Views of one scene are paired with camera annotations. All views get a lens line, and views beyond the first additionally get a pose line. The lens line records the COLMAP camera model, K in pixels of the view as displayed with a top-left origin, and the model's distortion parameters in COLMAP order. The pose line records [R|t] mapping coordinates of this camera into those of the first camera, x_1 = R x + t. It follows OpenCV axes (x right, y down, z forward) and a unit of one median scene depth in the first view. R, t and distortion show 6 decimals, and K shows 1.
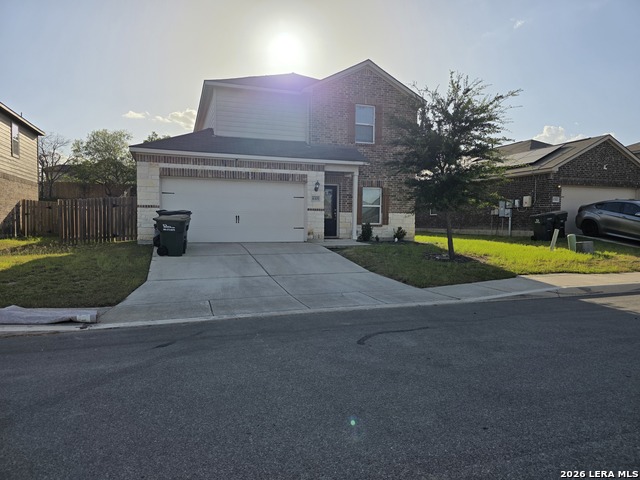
lens RADIAL K [[428.9, 0, 324.8], [0, 428.9, 237.3], [0, 0, 1]] dist [0.034325, -0.021175]
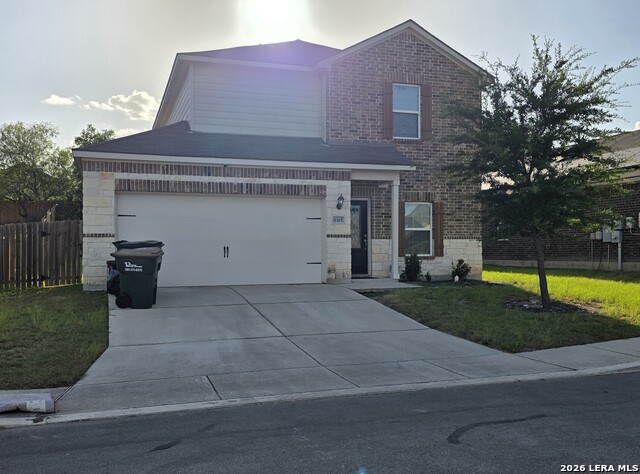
lens RADIAL K [[630.0, 0, 321.7], [0, 630.0, 236.8], [0, 0, 1]] dist [0.036440, 0.000000]
pose [[0.999830, -0.013074, -0.013003, -0.035776], [0.012316, 0.998312, -0.056750, -0.006867], [0.013723, 0.056581, 0.998304, -0.004678]]
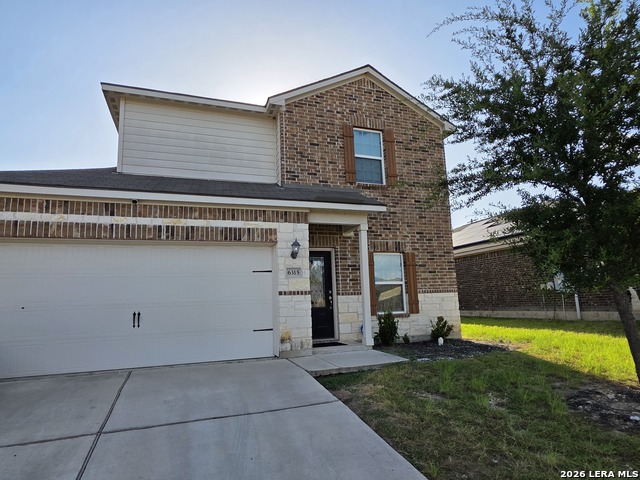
lens RADIAL K [[357.3, 0, 317.2], [0, 357.3, 238.5], [0, 0, 1]] dist [0.016390, 0.000954]
pose [[0.999007, -0.044314, 0.004712, 0.008097], [0.044288, 0.975509, -0.215455, -0.033972], [0.004951, 0.215449, 0.976503, 0.556731]]
